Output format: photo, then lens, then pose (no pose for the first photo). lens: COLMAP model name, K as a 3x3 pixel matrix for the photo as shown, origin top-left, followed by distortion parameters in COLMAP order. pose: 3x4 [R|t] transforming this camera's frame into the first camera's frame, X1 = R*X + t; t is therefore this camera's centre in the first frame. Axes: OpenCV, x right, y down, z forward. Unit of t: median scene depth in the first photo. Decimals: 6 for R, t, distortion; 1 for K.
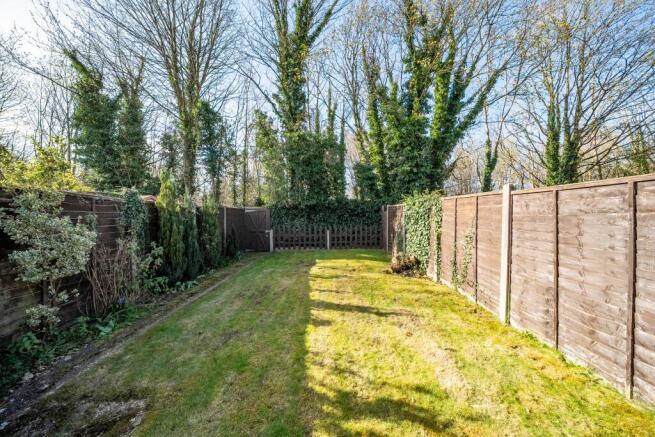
lens RADIAL K [[225.4, 0, 326.3], [0, 225.4, 217.6], [0, 0, 1]] dist [-0.023278, 0.000303]
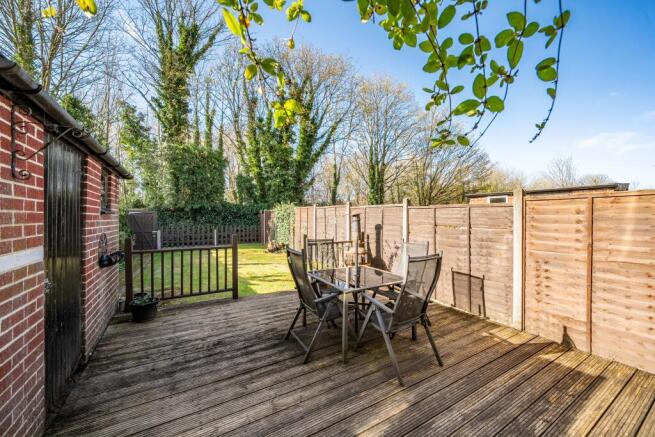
lens RADIAL K [[250.5, 0, 325.6], [0, 250.5, 218.1], [0, 0, 1]] dist [-0.001767, -0.000111]
pose [[0.868966, 0.001422, 0.494870, -0.125899], [0.003166, 0.999959, -0.008432, 0.007384], [-0.494862, 0.008894, 0.868926, -0.402669]]
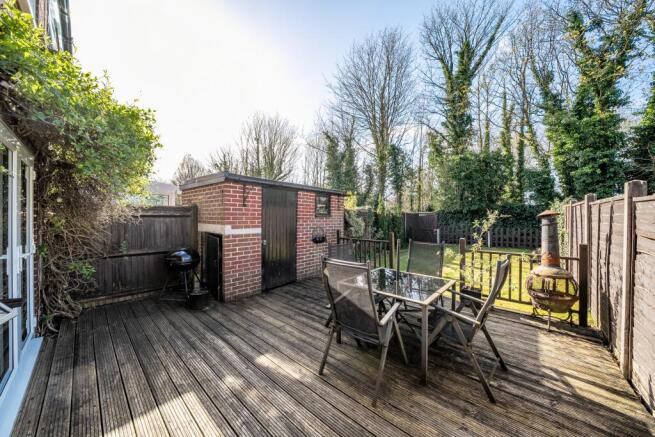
lens RADIAL K [[225.4, 0, 326.3], [0, 225.4, 217.6], [0, 0, 1]] dist [-0.023278, 0.000303]
pose [[0.733382, 0.004848, -0.679800, 0.157528], [-0.014769, 0.999852, -0.008803, 0.006292], [0.679657, 0.016496, 0.733345, -0.398204]]
